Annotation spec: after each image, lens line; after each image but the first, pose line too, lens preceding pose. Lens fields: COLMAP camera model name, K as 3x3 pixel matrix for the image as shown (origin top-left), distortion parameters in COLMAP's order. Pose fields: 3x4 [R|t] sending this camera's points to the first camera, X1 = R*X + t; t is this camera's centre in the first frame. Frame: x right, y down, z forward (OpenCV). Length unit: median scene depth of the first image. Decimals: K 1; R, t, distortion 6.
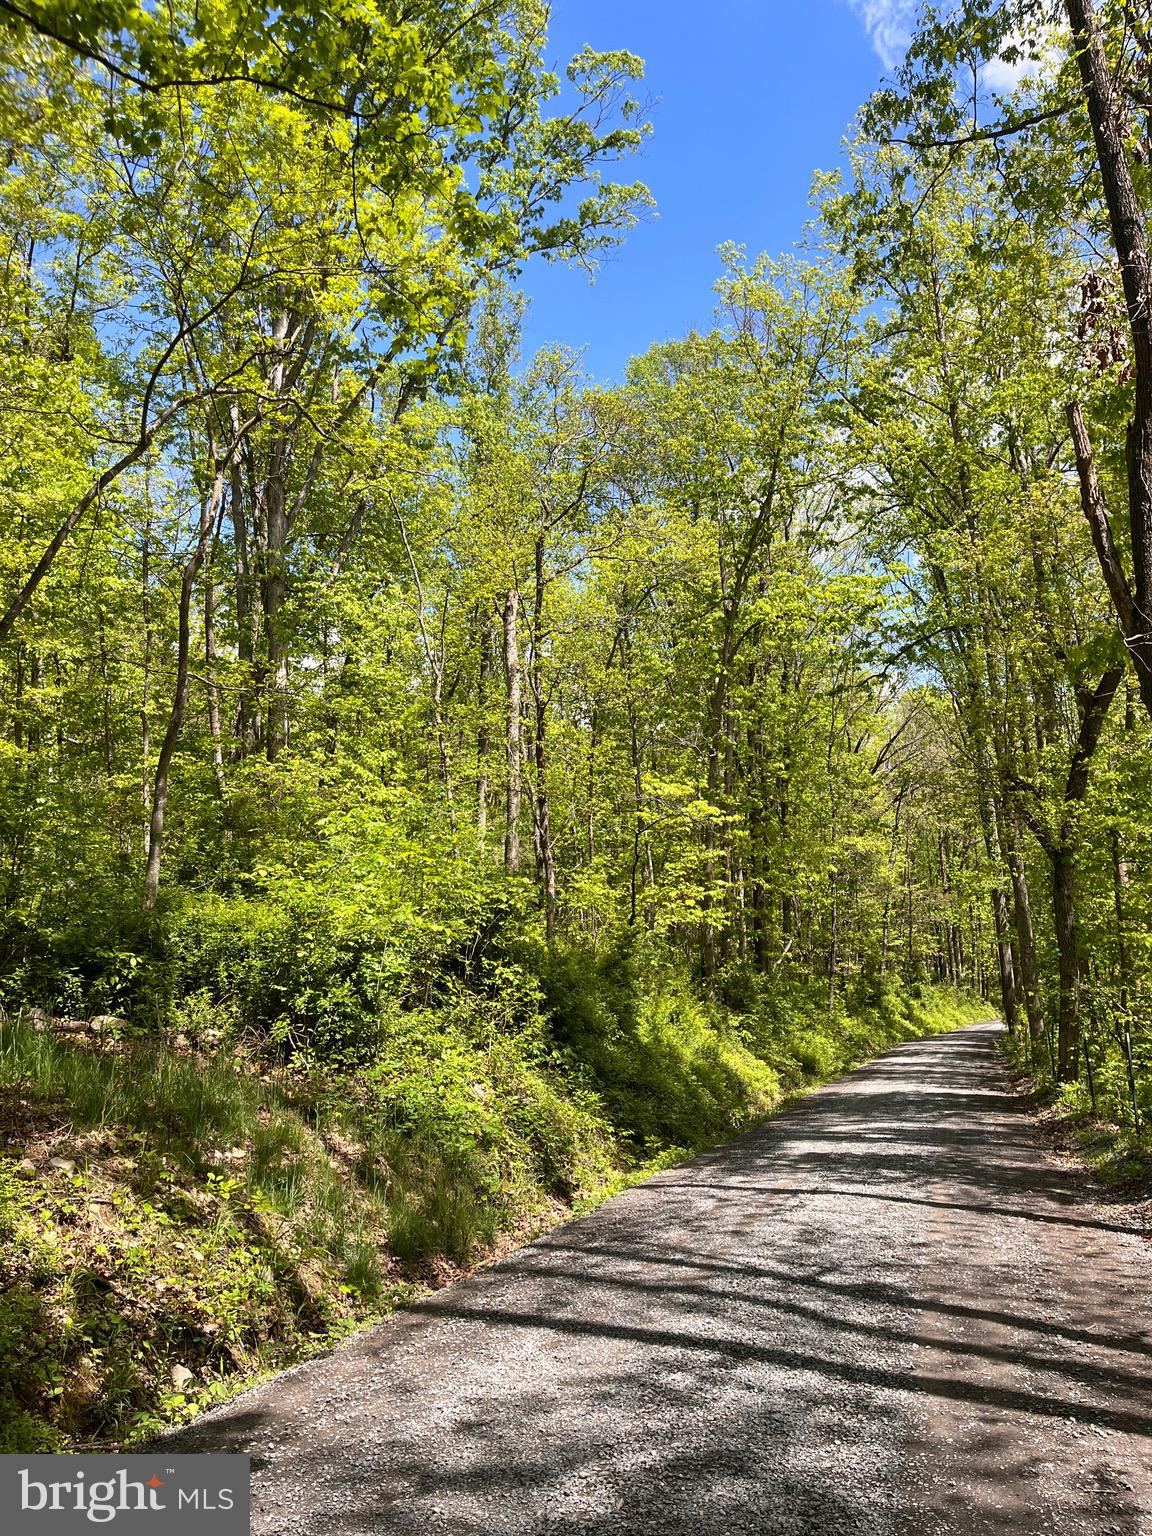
lens RADIAL K [[1156.9, 0, 578.1], [0, 1156.9, 778.2], [0, 0, 1]] dist [0.088151, -0.094508]
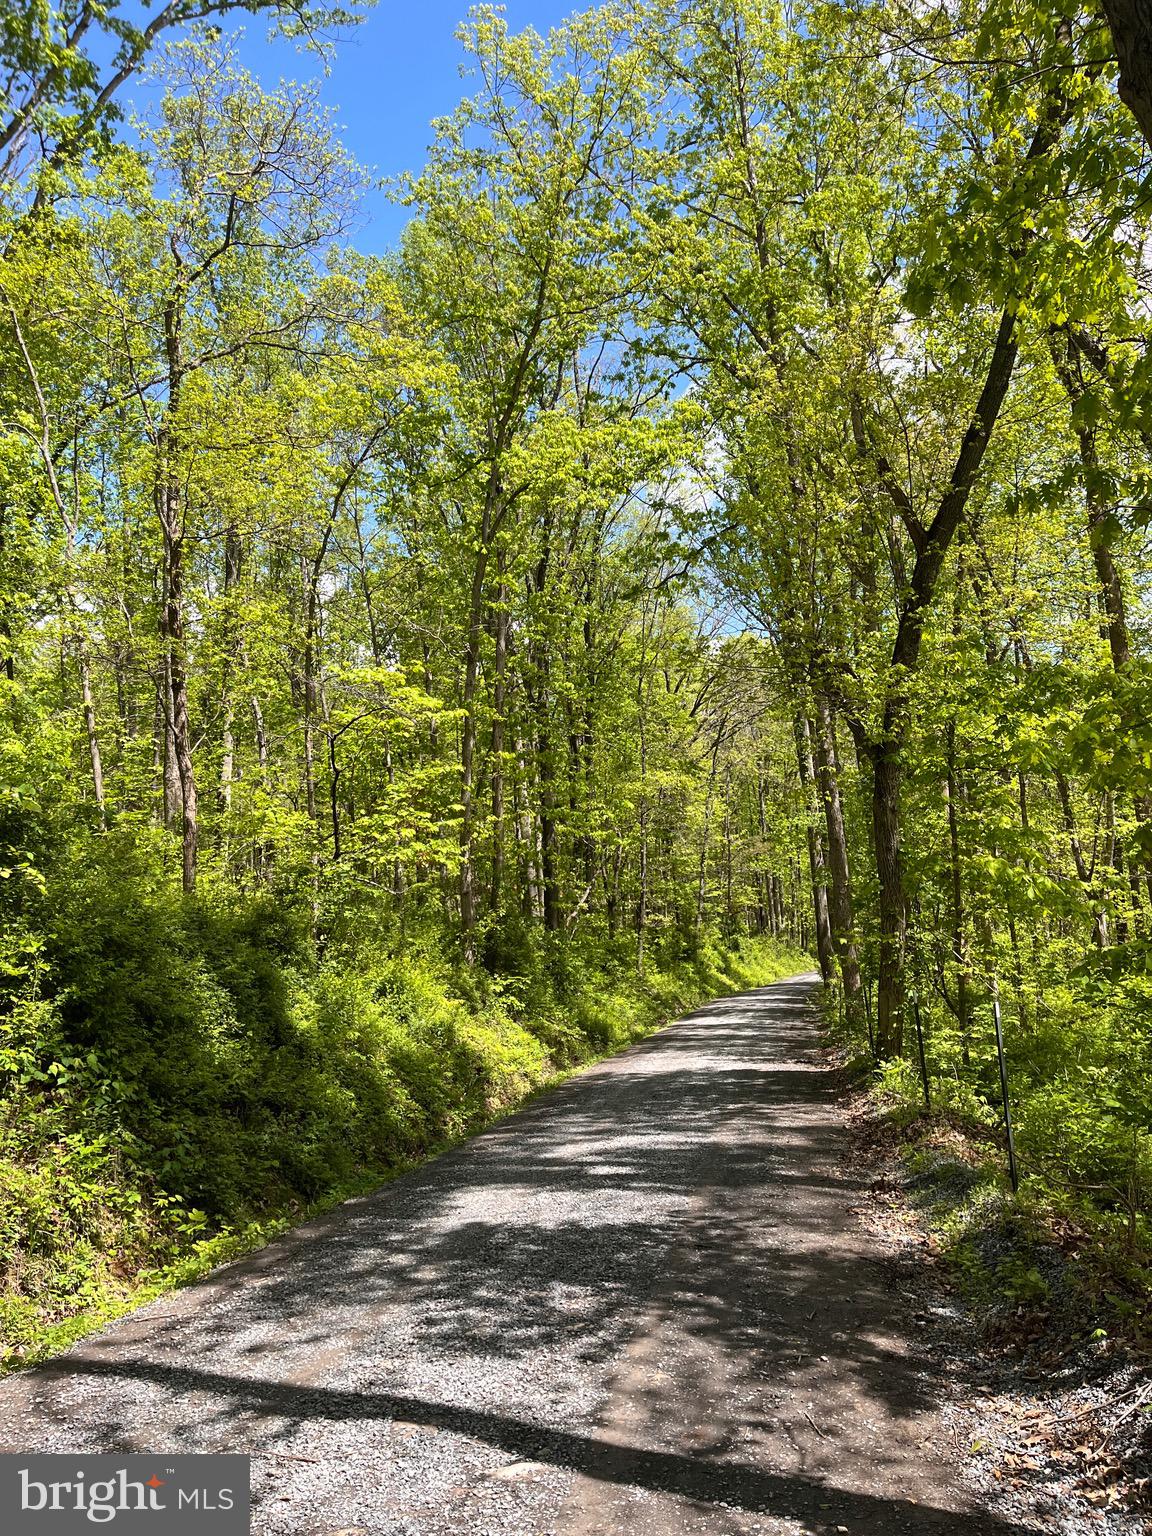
lens RADIAL K [[1156.7, 0, 565.0], [0, 1156.7, 769.0], [0, 0, 1]] dist [0.103939, -0.135740]
pose [[0.991753, -0.003495, 0.128118, 0.115304], [0.000175, 0.999664, 0.025921, 0.054322], [-0.128165, -0.025685, 0.991420, 0.287991]]
